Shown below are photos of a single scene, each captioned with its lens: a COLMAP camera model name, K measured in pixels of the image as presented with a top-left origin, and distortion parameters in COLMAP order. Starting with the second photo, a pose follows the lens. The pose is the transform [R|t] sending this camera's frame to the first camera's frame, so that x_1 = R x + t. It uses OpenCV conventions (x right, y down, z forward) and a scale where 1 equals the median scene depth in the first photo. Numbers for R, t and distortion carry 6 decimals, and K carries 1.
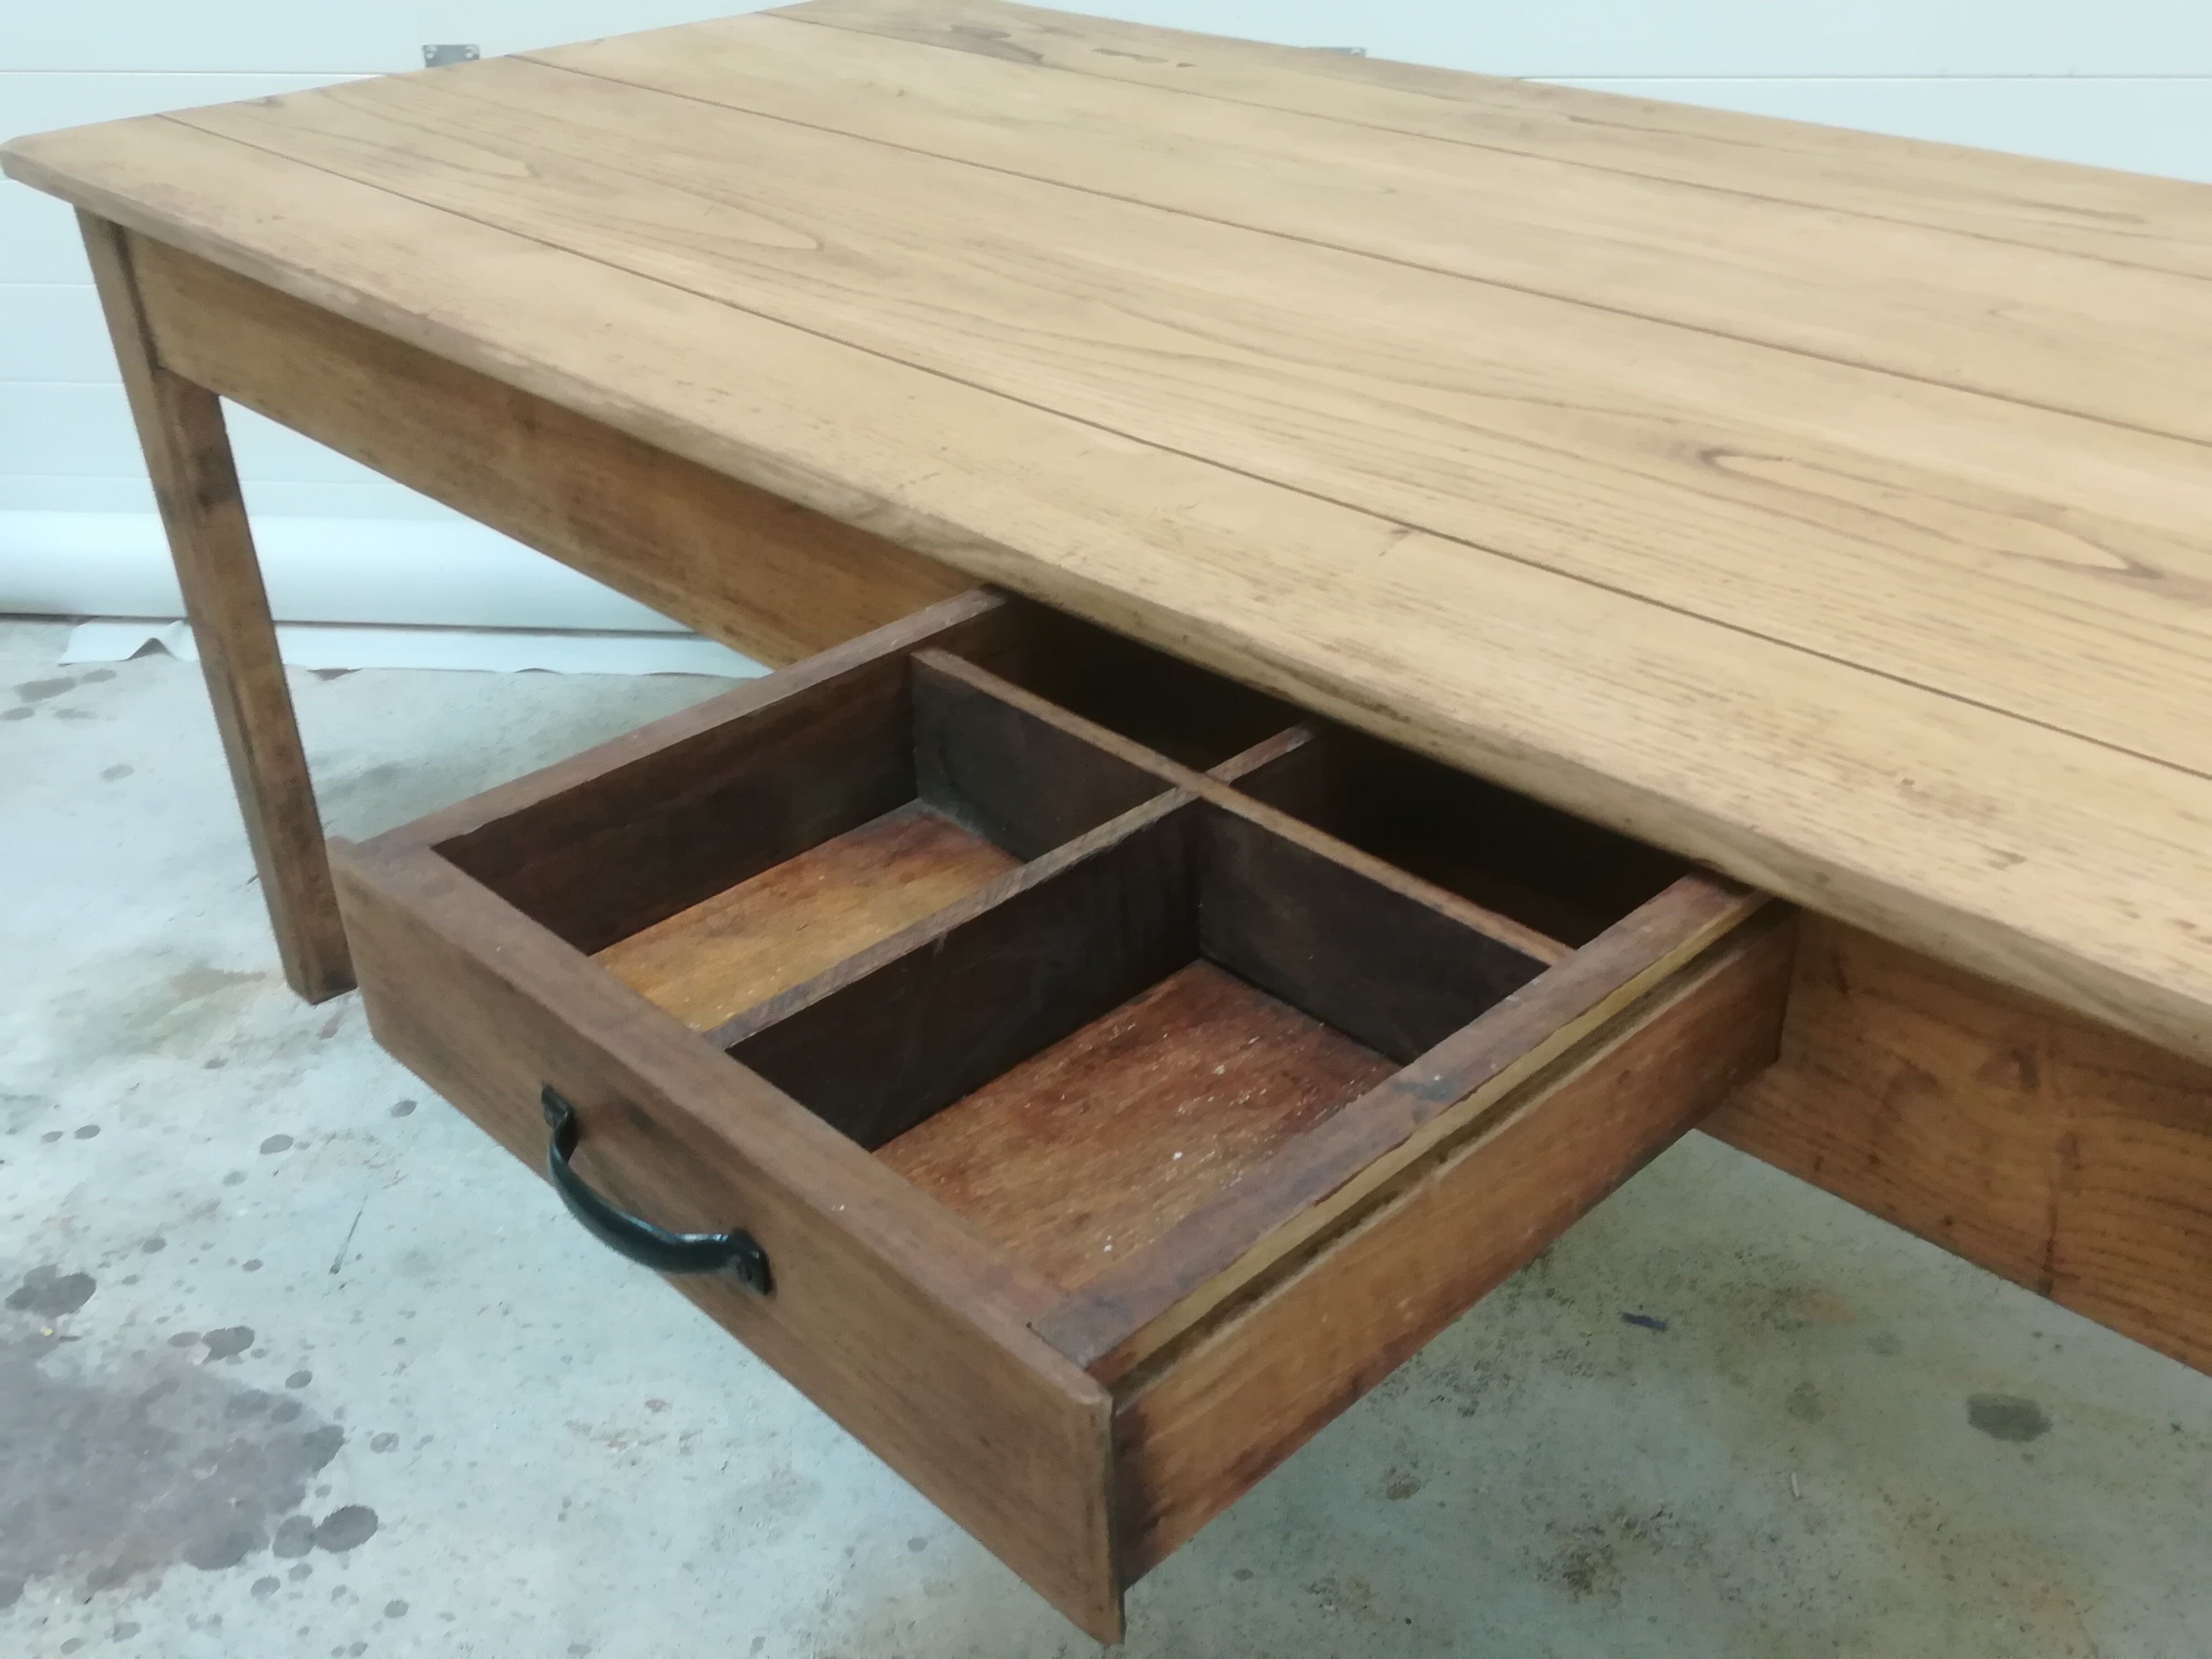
lens RADIAL K [[2214.3, 0, 1099.7], [0, 2214.3, 816.4], [0, 0, 1]] dist [0.040327, 0.000000]
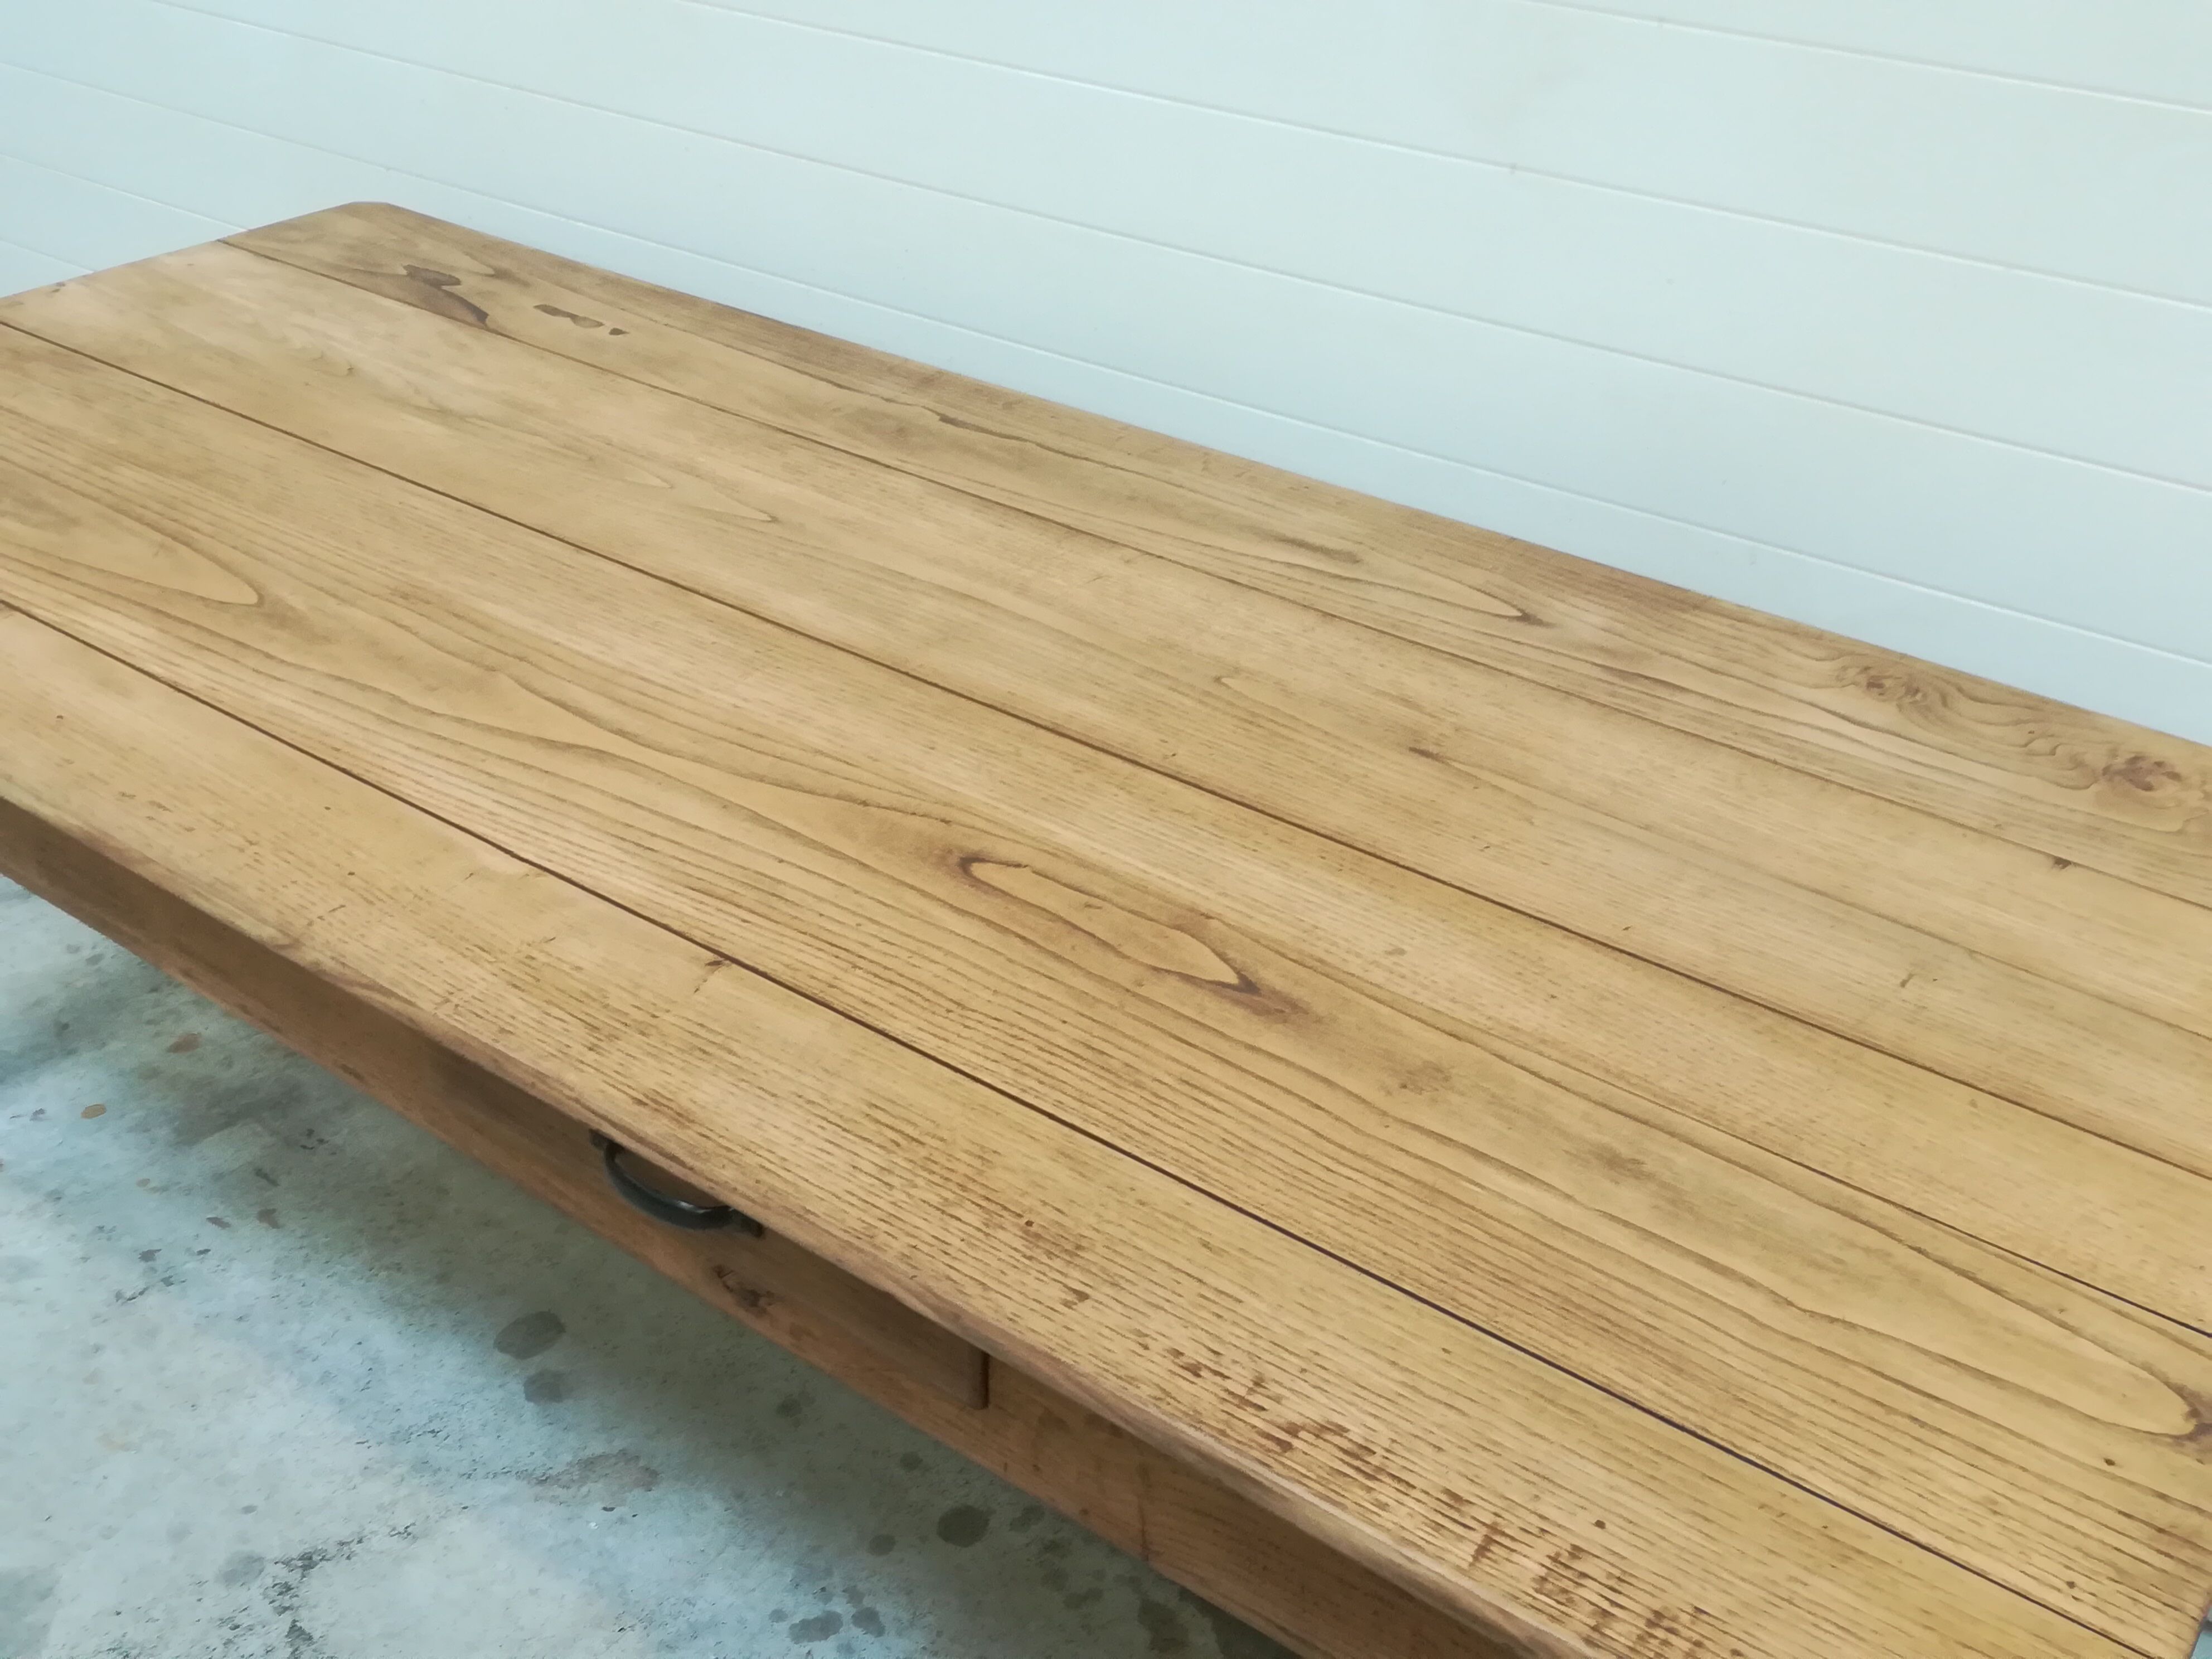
lens RADIAL K [[2214.3, 0, 1113.9], [0, 2214.3, 813.0], [0, 0, 1]] dist [0.040327, 0.000000]
pose [[0.982846, -0.050811, 0.177288, 0.129166], [0.042455, 0.997816, 0.050614, -0.249877], [-0.179472, -0.042219, 0.982857, -0.279706]]
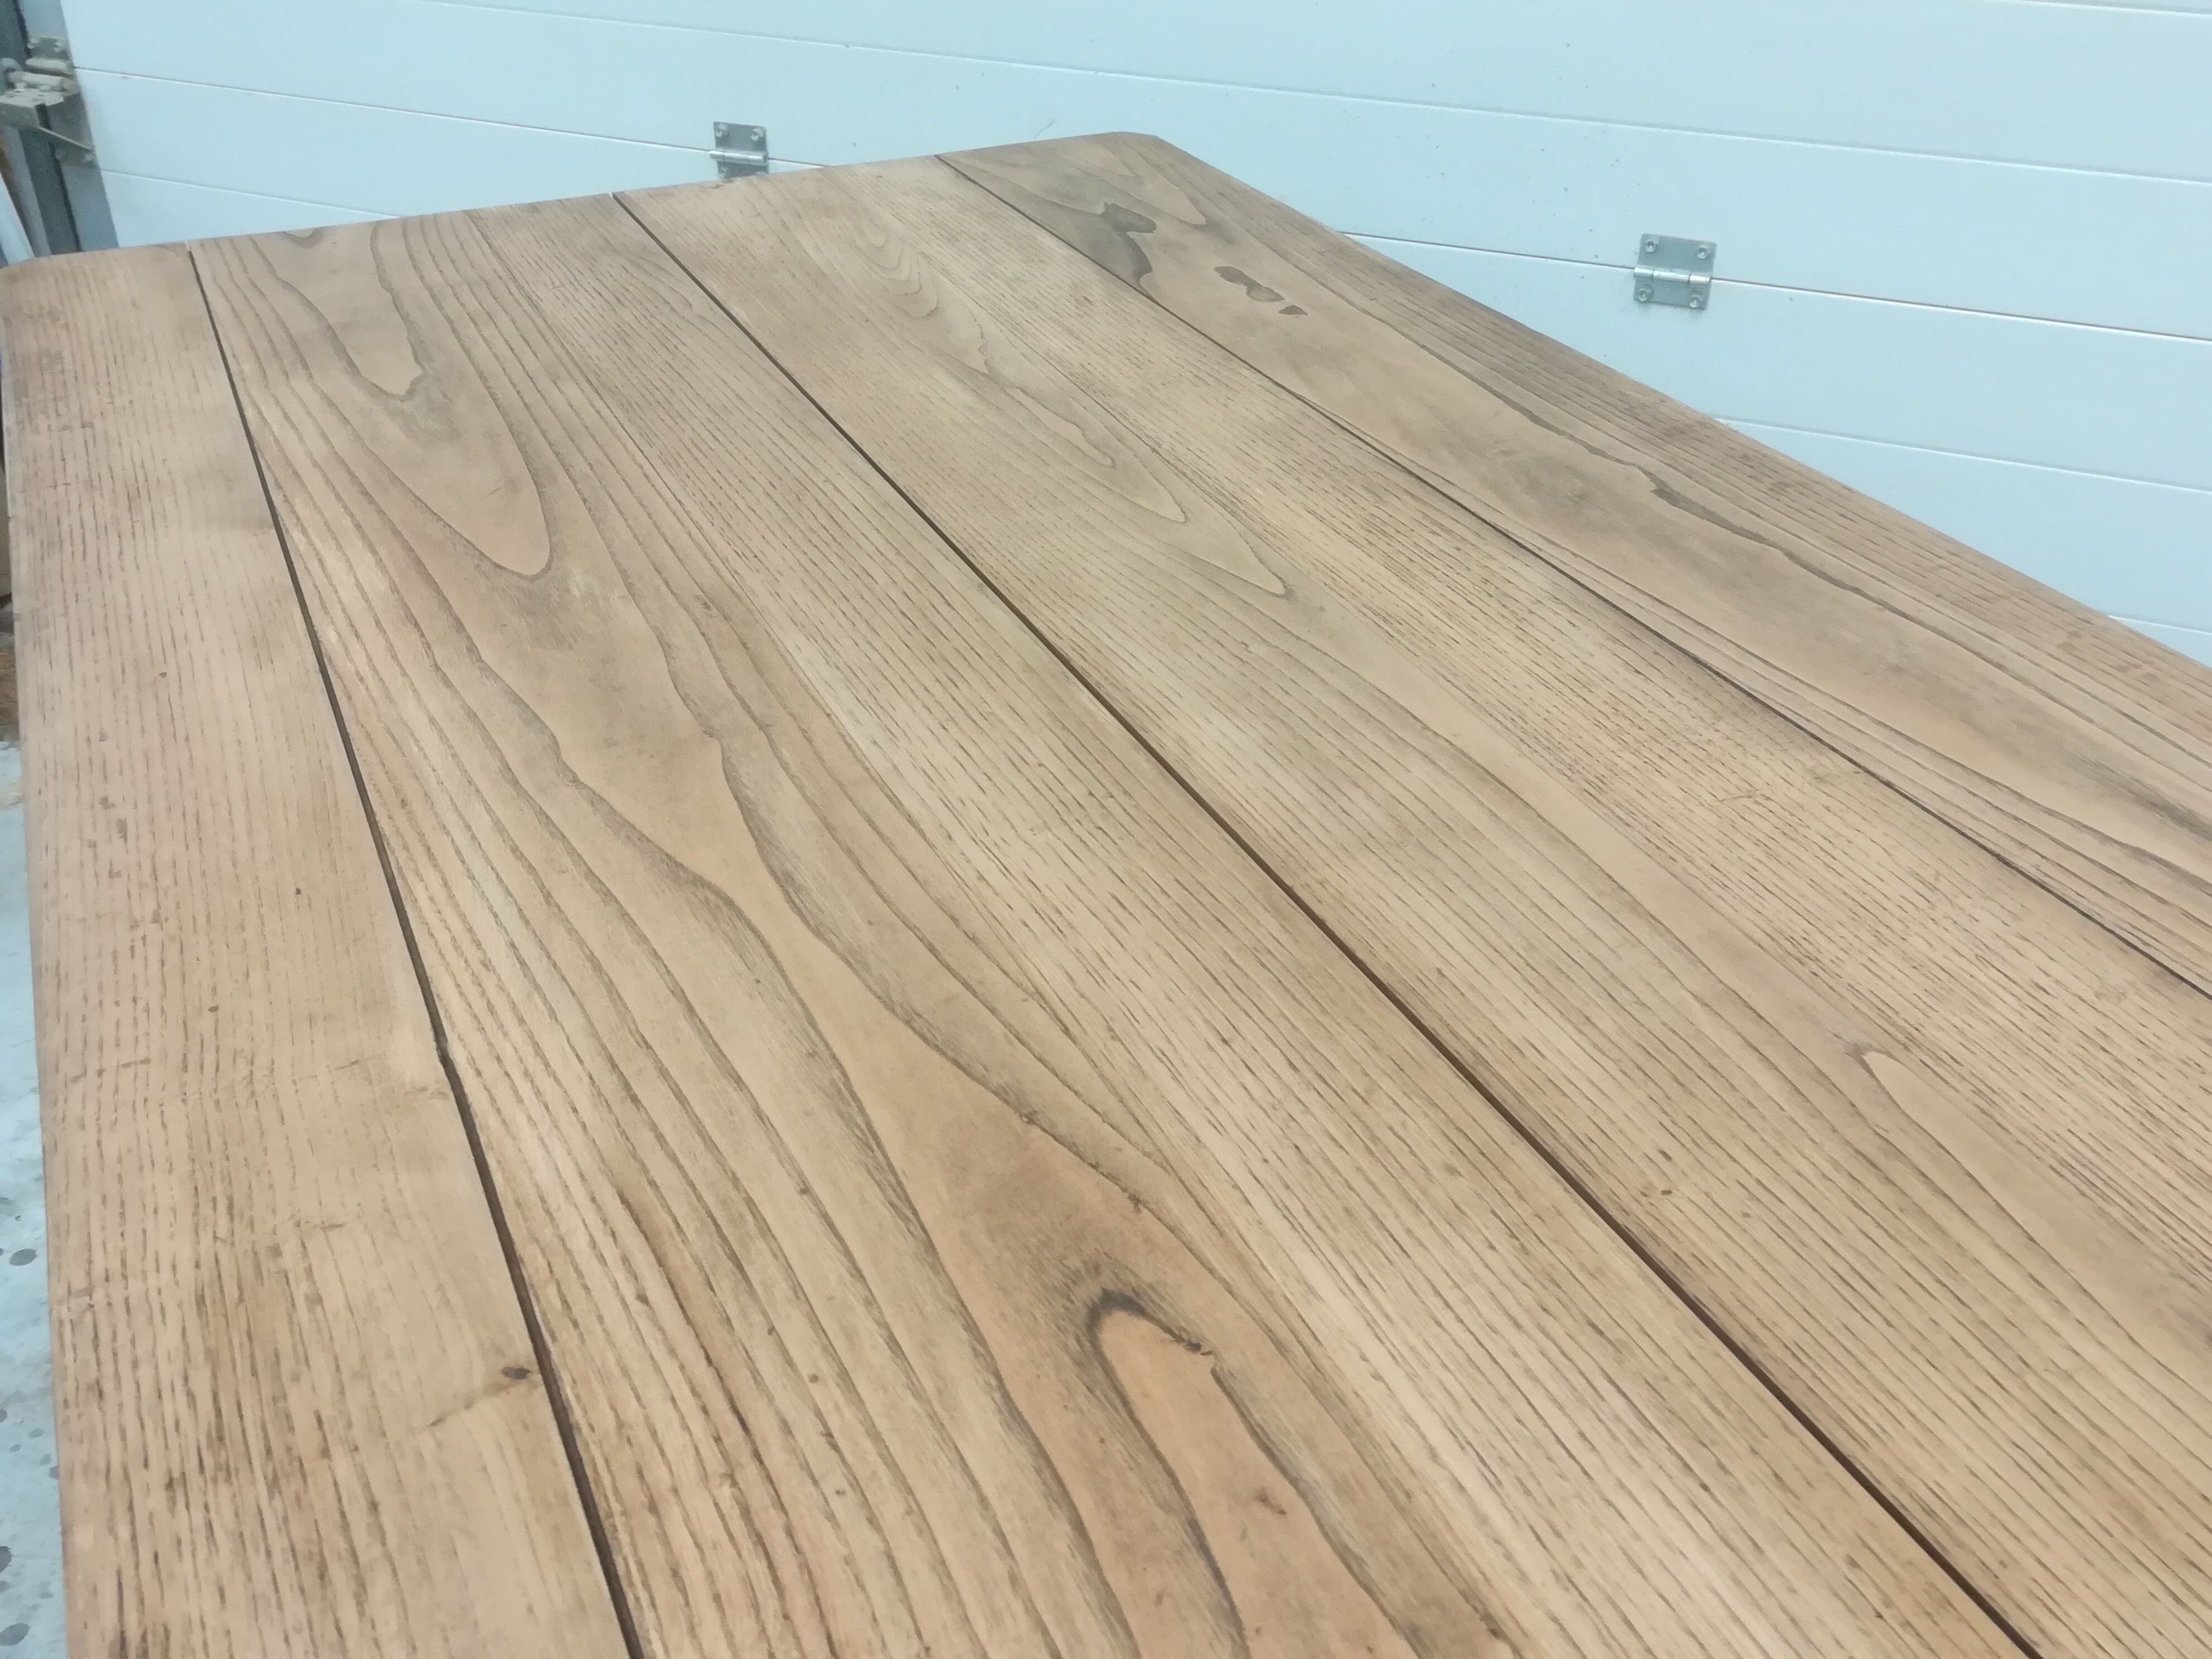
lens RADIAL K [[2214.3, 0, 1102.4], [0, 2214.3, 824.7], [0, 0, 1]] dist [0.040327, 0.000000]
pose [[0.937730, 0.186286, -0.293190, 0.429468], [-0.178264, 0.982494, 0.054098, -0.329459], [0.298135, 0.001536, 0.954522, 0.382321]]
